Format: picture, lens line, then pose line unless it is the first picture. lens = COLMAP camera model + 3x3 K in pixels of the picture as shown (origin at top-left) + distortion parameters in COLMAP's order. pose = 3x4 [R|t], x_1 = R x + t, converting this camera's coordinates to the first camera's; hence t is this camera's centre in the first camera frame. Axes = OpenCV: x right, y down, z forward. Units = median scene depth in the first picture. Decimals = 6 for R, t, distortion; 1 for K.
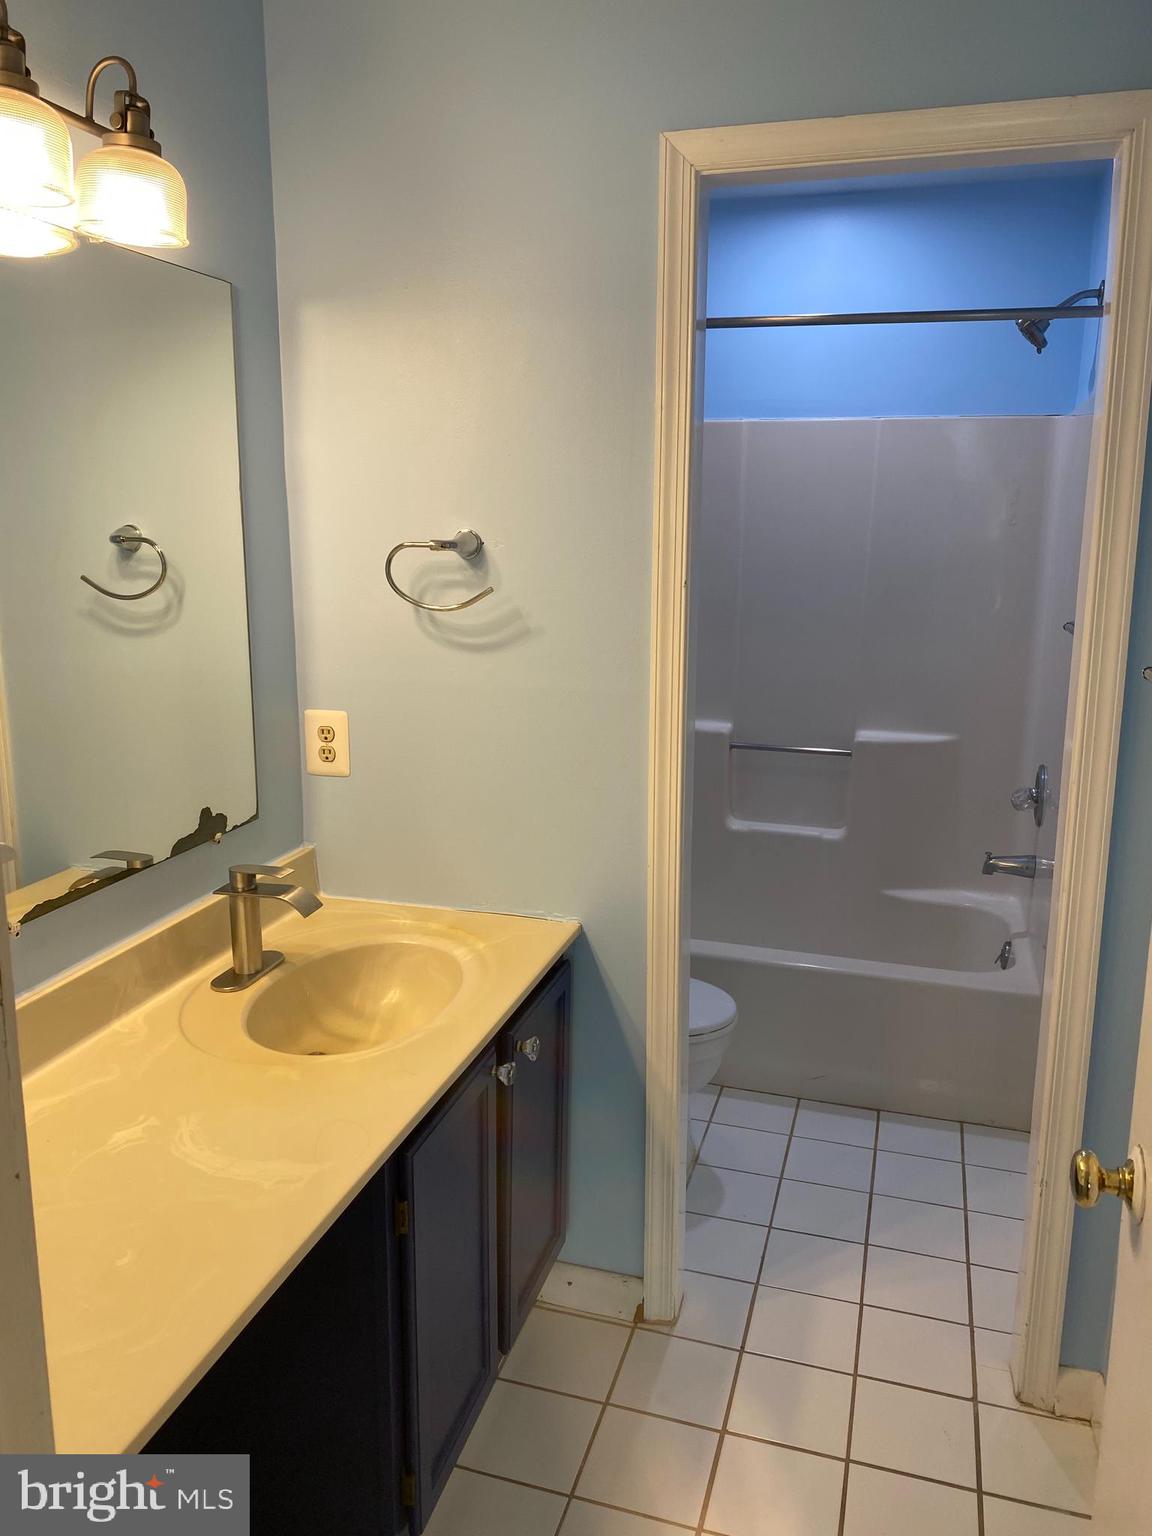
lens RADIAL K [[1159.4, 0, 571.8], [0, 1159.4, 730.9], [0, 0, 1]] dist [0.009019, -0.000056]
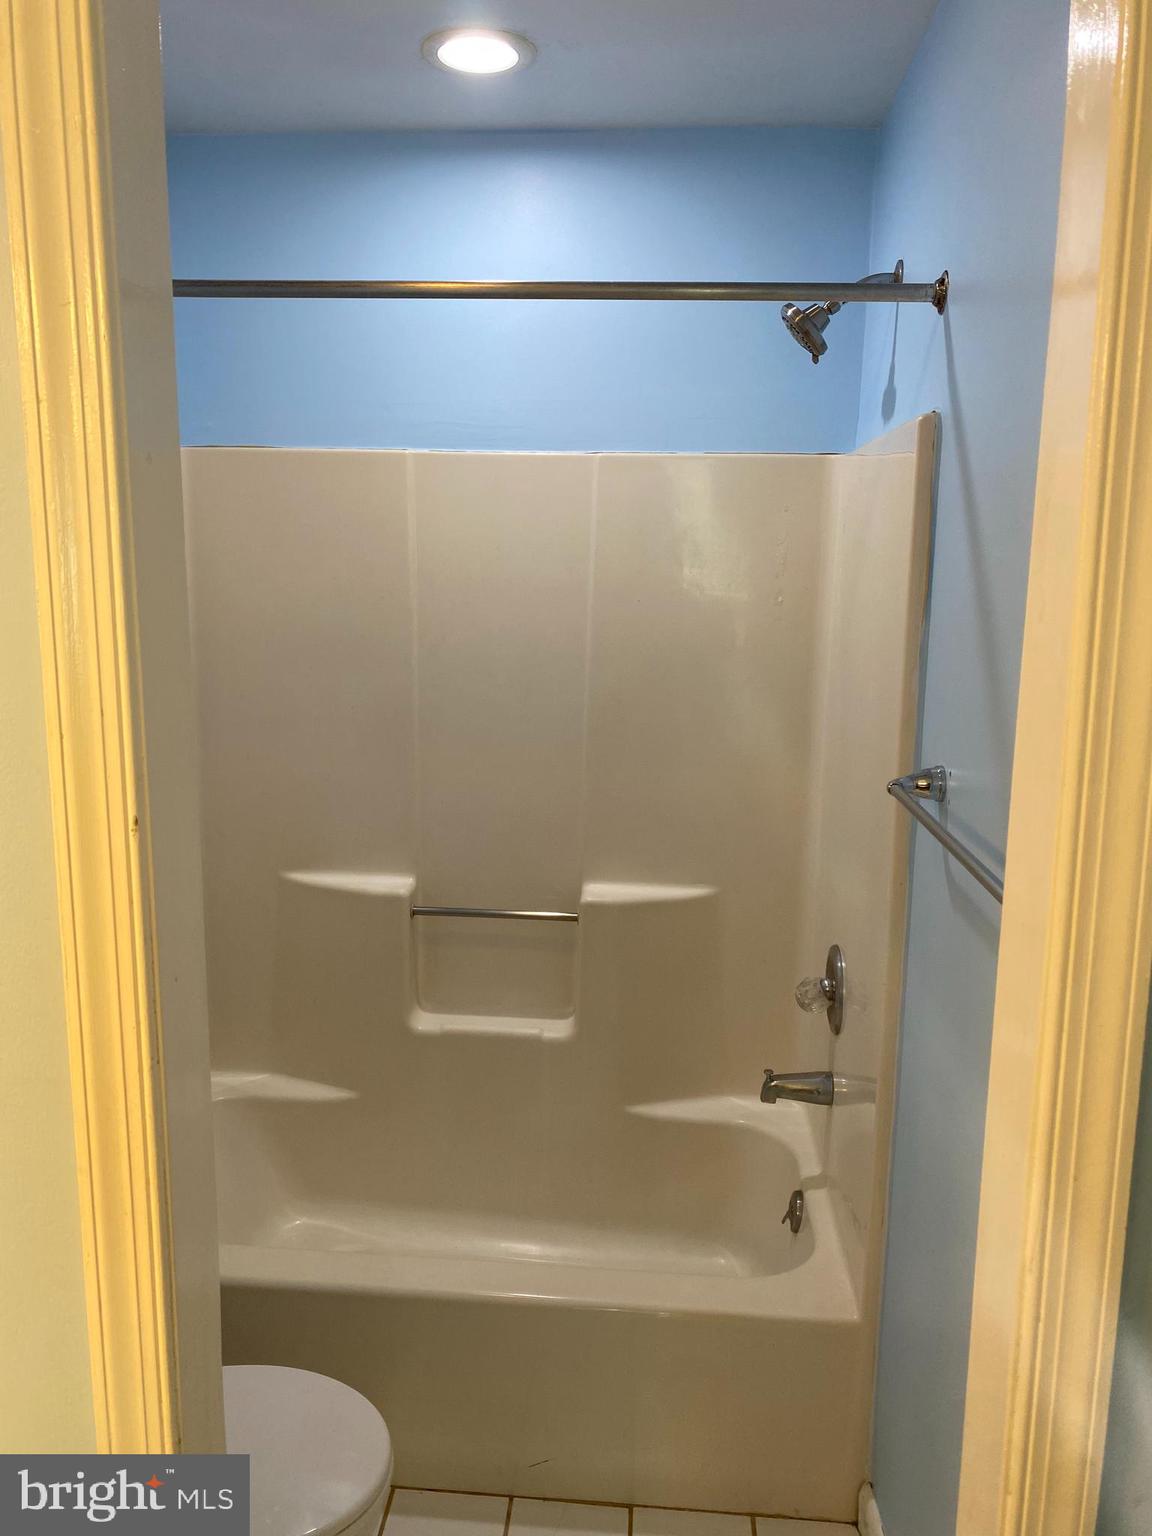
lens RADIAL K [[1187.4, 0, 576.0], [0, 1187.4, 768.0], [0, 0, 1]] dist [0.044131, -0.003350]
pose [[0.975350, -0.034491, 0.217950, 0.092333], [0.035791, 0.999357, -0.002018, -0.081067], [-0.217740, 0.009769, 0.975958, 0.313001]]
